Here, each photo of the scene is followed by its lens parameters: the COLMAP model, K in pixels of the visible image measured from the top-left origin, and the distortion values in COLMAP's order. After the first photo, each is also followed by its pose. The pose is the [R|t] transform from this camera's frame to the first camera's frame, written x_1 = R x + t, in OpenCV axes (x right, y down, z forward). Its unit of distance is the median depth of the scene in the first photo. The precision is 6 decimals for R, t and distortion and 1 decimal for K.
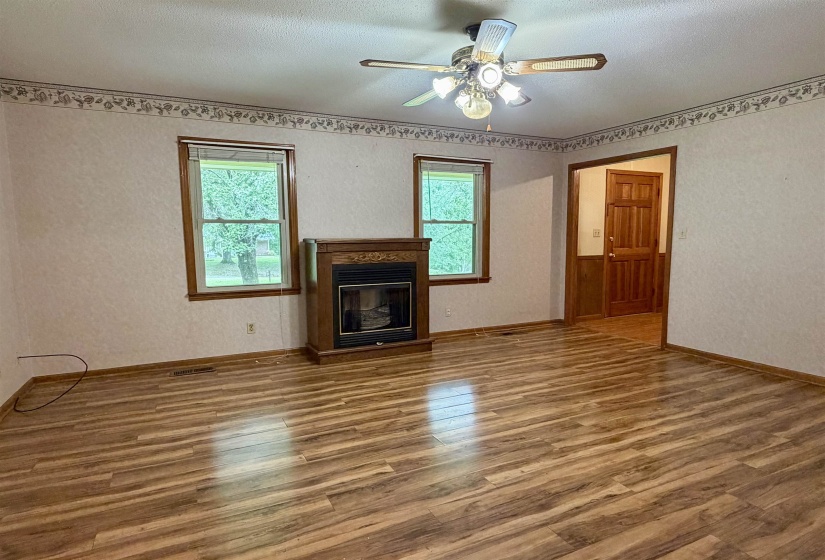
lens RADIAL K [[469.7, 0, 410.2], [0, 469.7, 276.7], [0, 0, 1]] dist [0.005470, 0.000878]
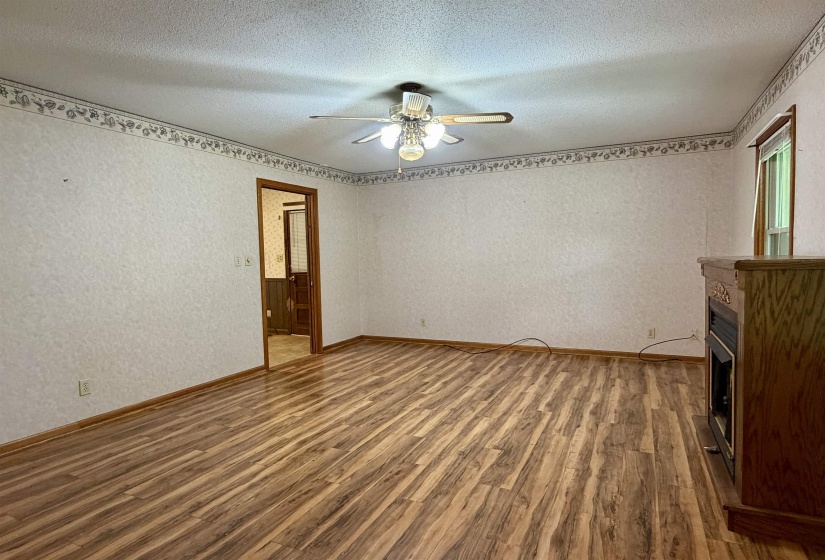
lens RADIAL K [[469.7, 0, 416.8], [0, 469.7, 283.8], [0, 0, 1]] dist [0.005470, 0.000878]
pose [[-0.775016, 0.060652, -0.629025, 0.860895], [-0.031562, 0.990426, 0.134387, -0.179491], [0.631153, 0.124005, -0.765682, 1.882273]]
